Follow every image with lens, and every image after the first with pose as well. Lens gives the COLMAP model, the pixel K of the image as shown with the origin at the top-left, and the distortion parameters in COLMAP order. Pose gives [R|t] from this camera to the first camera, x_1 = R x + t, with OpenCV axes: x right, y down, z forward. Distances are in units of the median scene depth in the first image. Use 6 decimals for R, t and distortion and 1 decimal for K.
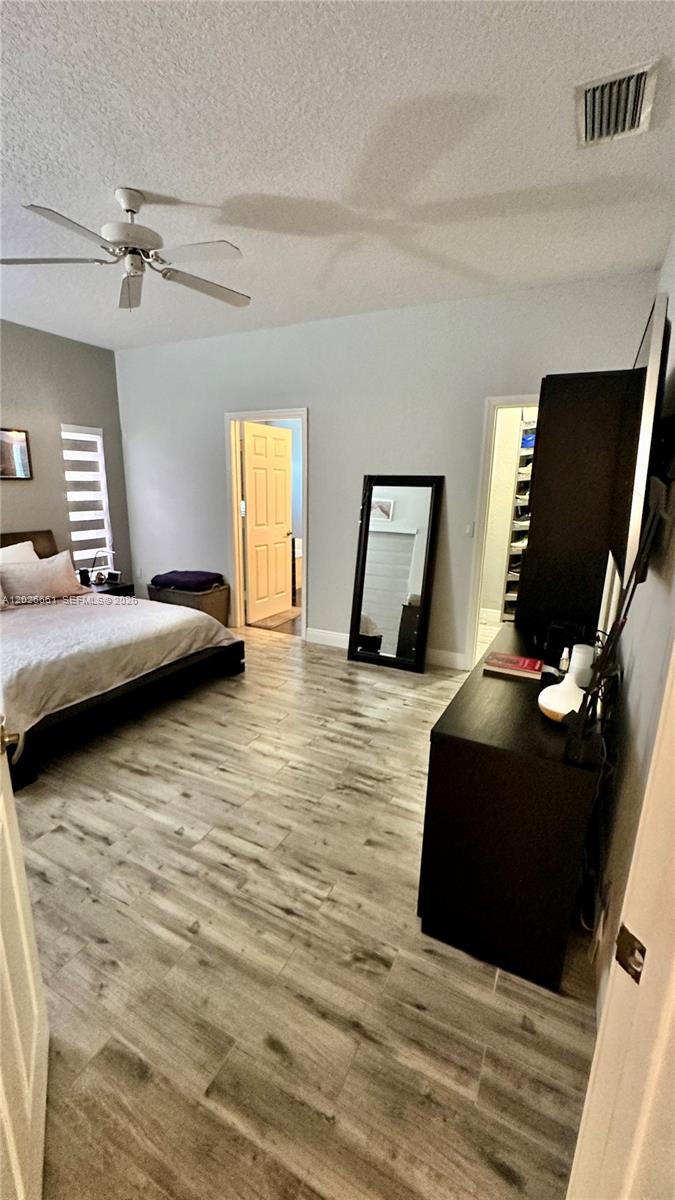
lens RADIAL K [[481.3, 0, 338.8], [0, 481.3, 598.4], [0, 0, 1]] dist [-0.001727, 0.000652]
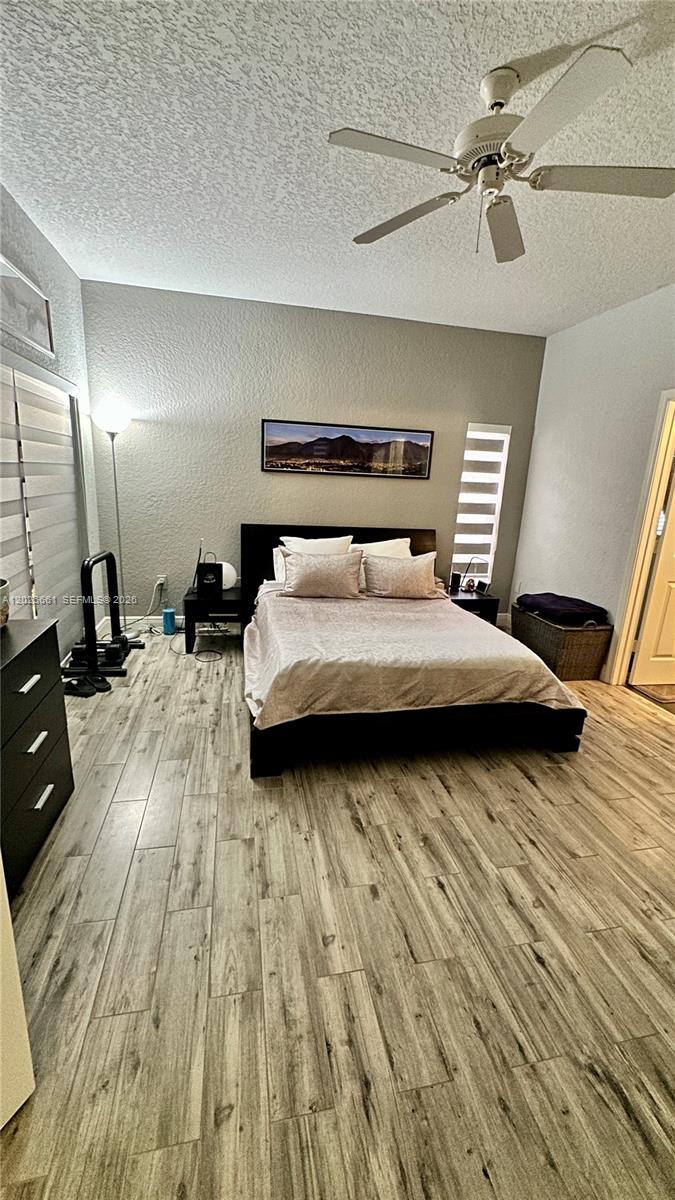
lens RADIAL K [[481.3, 0, 336.6], [0, 481.3, 599.8], [0, 0, 1]] dist [-0.001727, 0.000652]
pose [[0.627742, 0.207702, -0.750200, 0.093411], [-0.218064, 0.972079, 0.086663, -0.069841], [0.747253, 0.109190, 0.655508, 0.339805]]
